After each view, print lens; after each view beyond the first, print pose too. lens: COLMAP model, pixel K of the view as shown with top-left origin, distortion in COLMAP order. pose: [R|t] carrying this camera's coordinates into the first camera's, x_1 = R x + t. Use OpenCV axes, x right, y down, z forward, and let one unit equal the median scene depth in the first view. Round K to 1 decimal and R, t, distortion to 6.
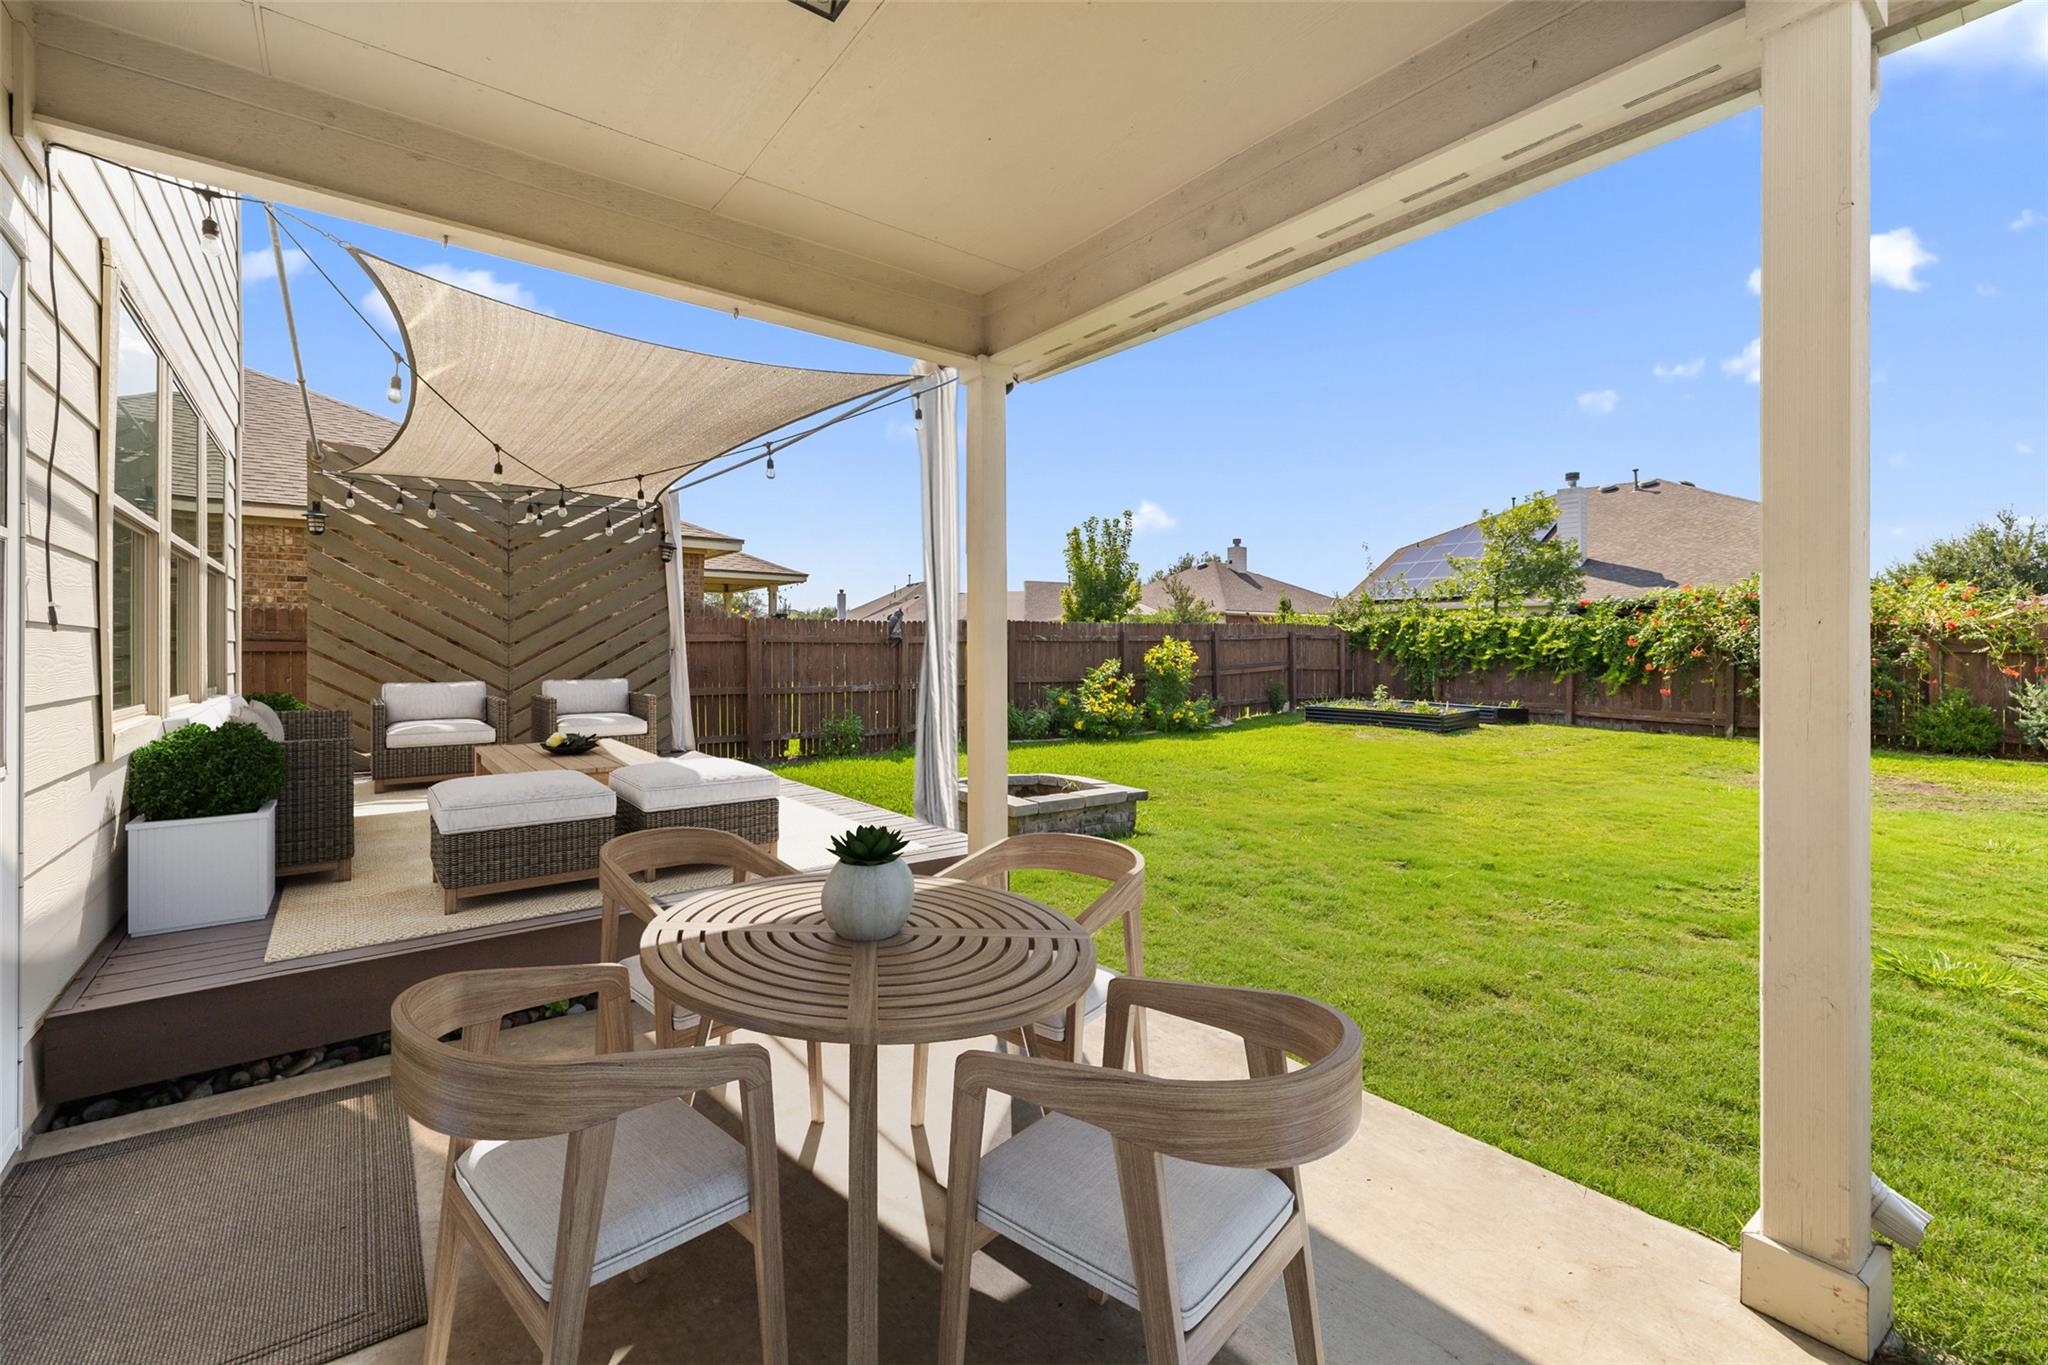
lens RADIAL K [[850.2, 0, 1011.8], [0, 850.2, 648.2], [0, 0, 1]] dist [-0.001888, -0.000158]
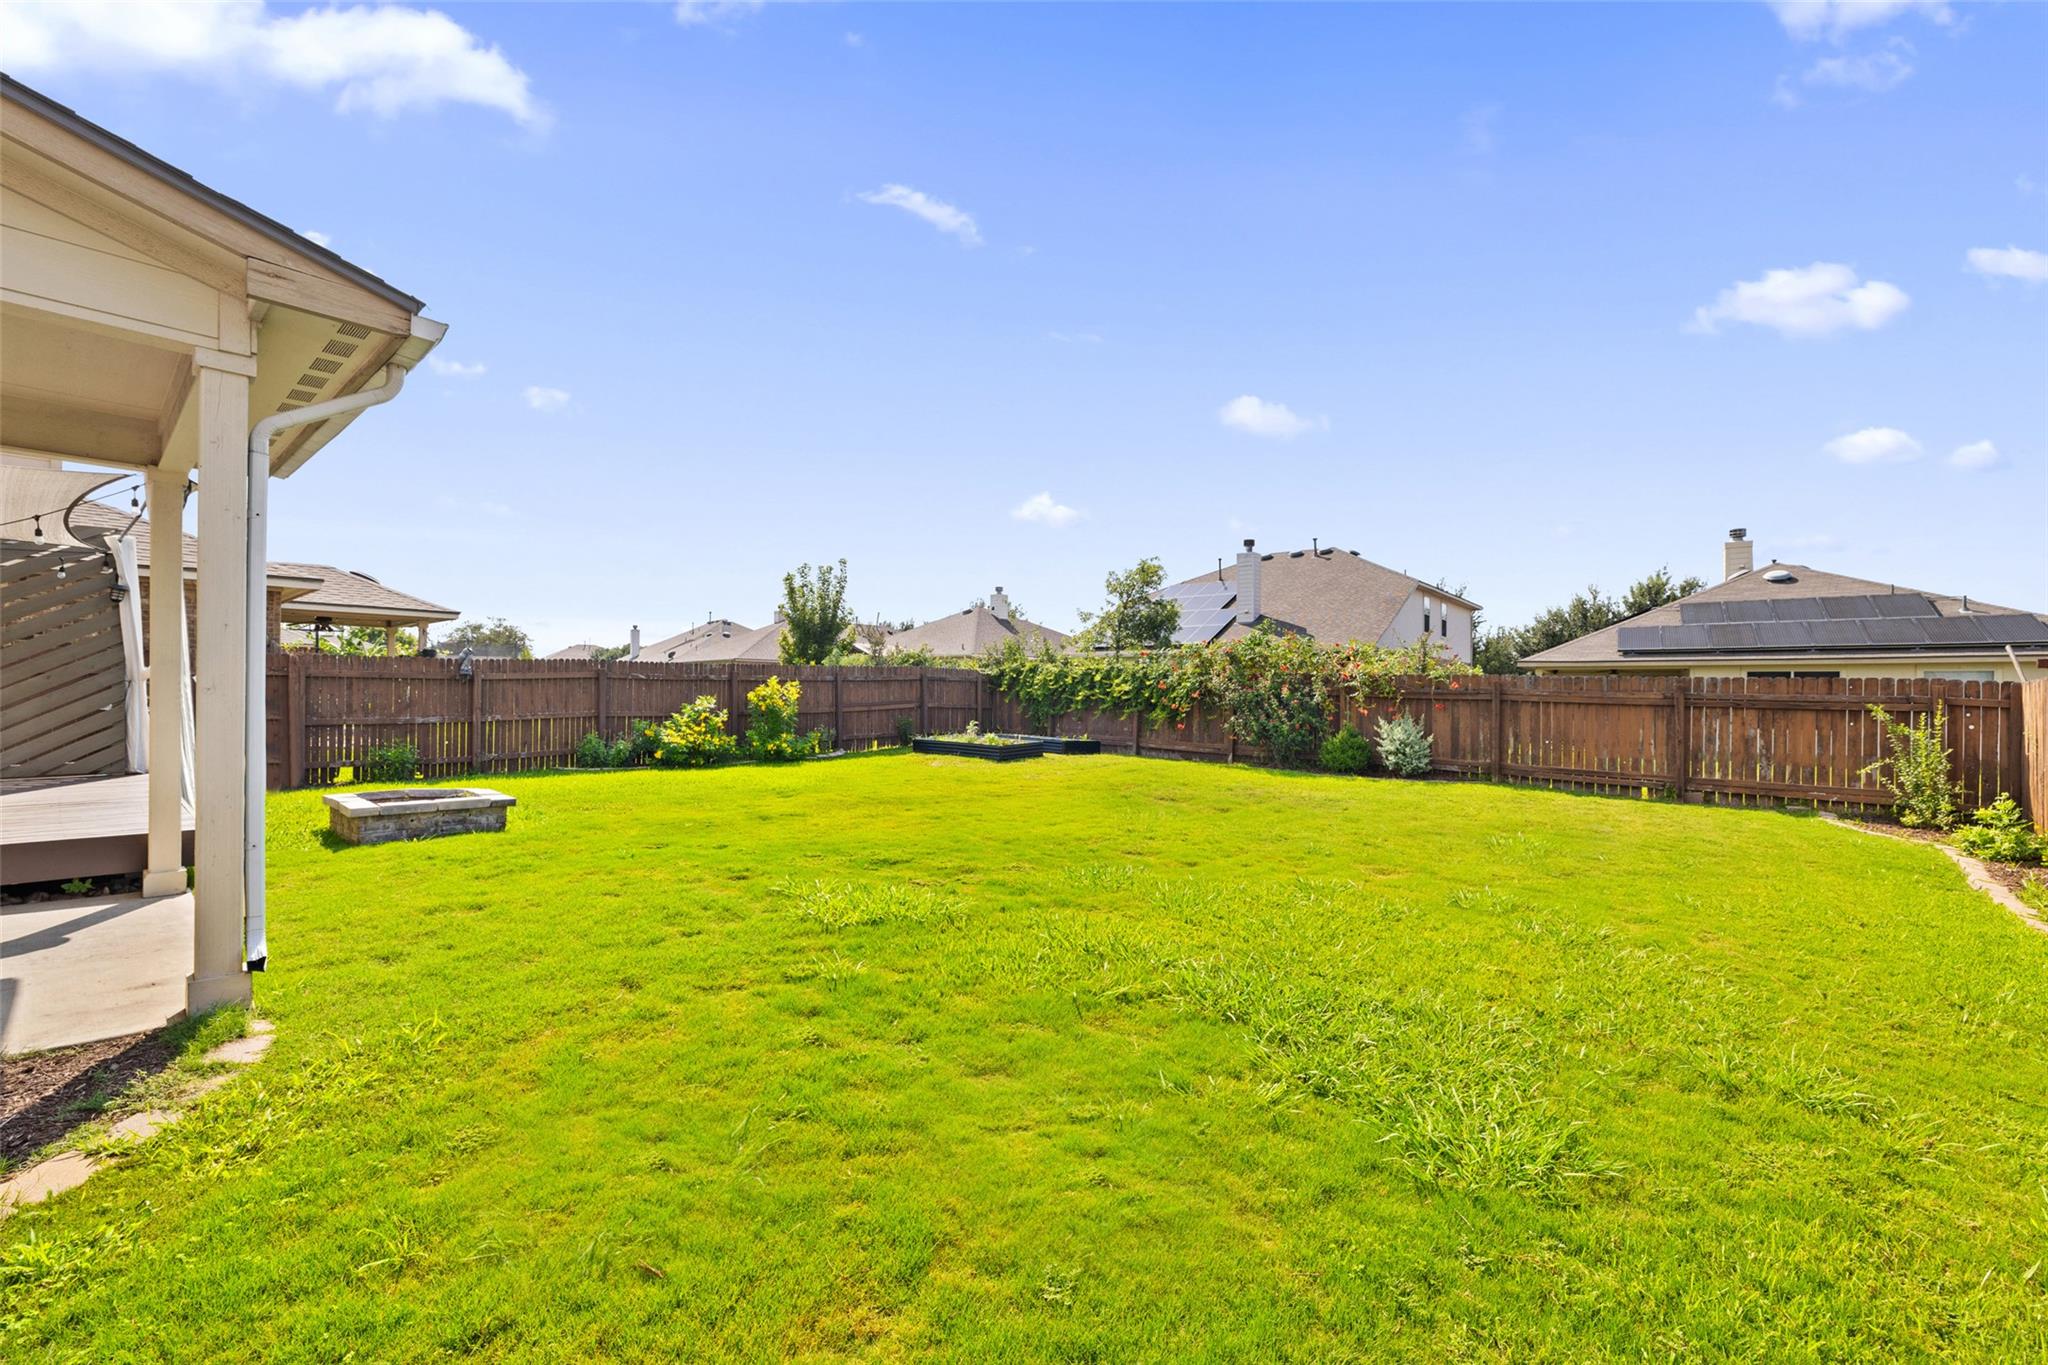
lens RADIAL K [[850.2, 0, 1022.6], [0, 850.2, 695.2], [0, 0, 1]] dist [-0.001888, -0.000158]
pose [[0.984398, 0.008702, 0.175740, 0.293441], [-0.009993, 0.999929, 0.006460, 0.000224], [-0.175672, -0.008116, 0.984415, -0.157030]]
